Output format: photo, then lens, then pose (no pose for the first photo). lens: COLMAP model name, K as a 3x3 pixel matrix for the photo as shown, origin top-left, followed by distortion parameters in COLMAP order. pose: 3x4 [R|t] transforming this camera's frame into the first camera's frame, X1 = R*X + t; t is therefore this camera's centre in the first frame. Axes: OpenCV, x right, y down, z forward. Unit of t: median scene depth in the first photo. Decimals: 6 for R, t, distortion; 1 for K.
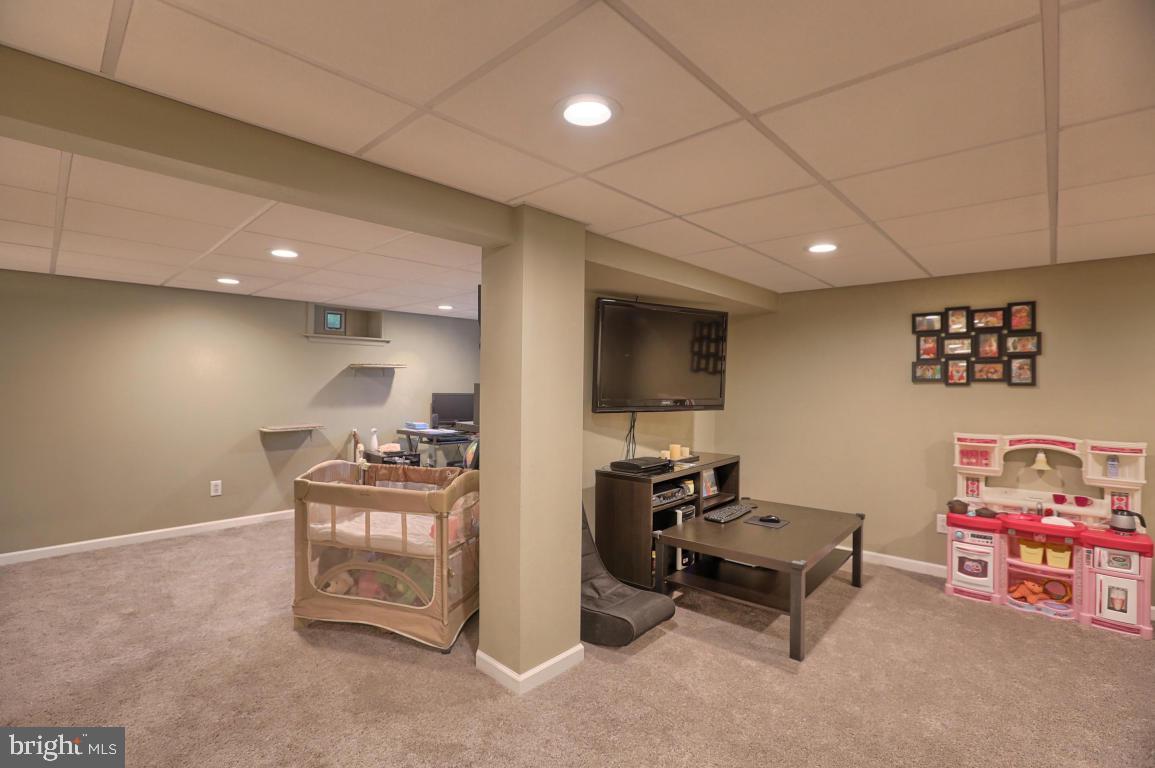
lens RADIAL K [[527.0, 0, 576.0], [0, 527.0, 380.7], [0, 0, 1]] dist [-0.053135, 0.016202]
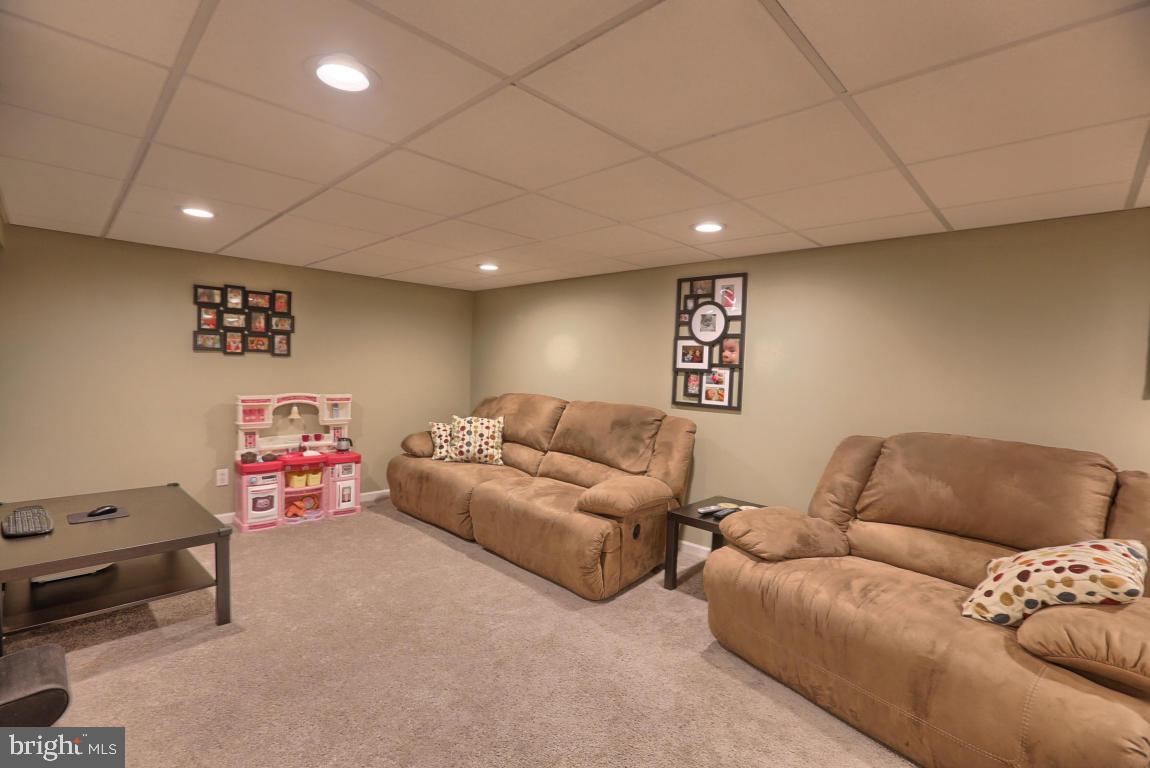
lens RADIAL K [[524.1, 0, 566.6], [0, 524.1, 385.8], [0, 0, 1]] dist [-0.051621, 0.009717]
pose [[0.014514, -0.040978, 0.999055, -0.427912], [-0.037046, 0.998452, 0.041492, 0.004592], [-0.999208, -0.037613, 0.012974, 0.262141]]
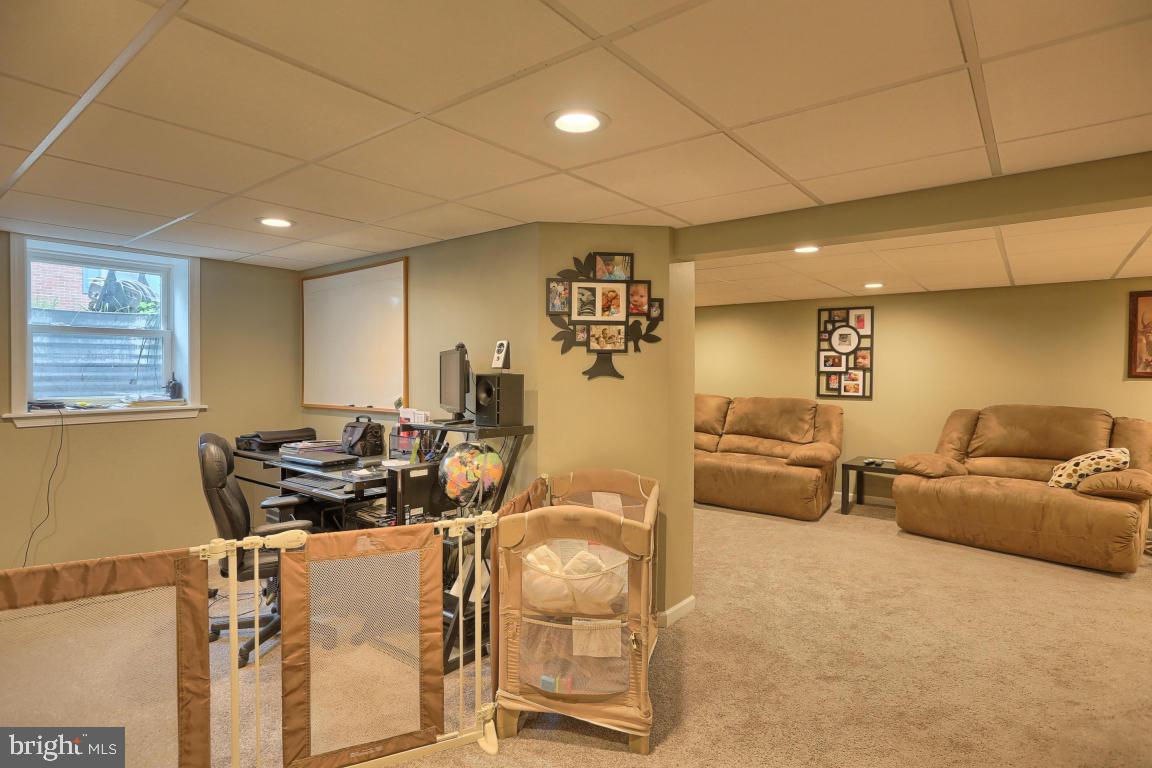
lens RADIAL K [[612.0, 0, 576.0], [0, 612.0, 384.0], [0, 0, 1]] dist [0.000177, 0.000596]
pose [[-0.124126, -0.030447, 0.991799, -1.114462], [-0.007285, 0.999530, 0.029772, -0.006763], [-0.992240, -0.003530, -0.124289, 1.061190]]
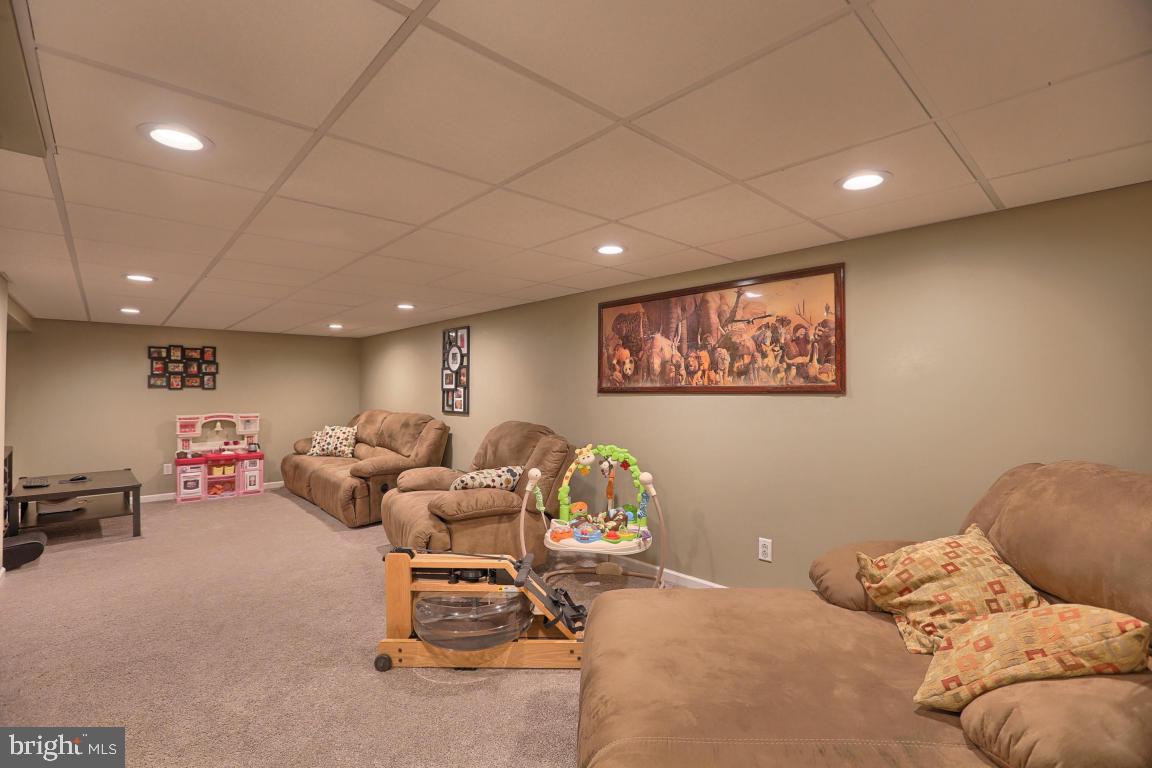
lens RADIAL K [[525.6, 0, 574.5], [0, 525.6, 380.7], [0, 0, 1]] dist [-0.053135, 0.016202]
pose [[0.063448, 0.011360, 0.997920, -1.023626], [-0.001010, 0.999935, -0.011318, -0.002053], [-0.997985, -0.000290, 0.063456, -0.536187]]
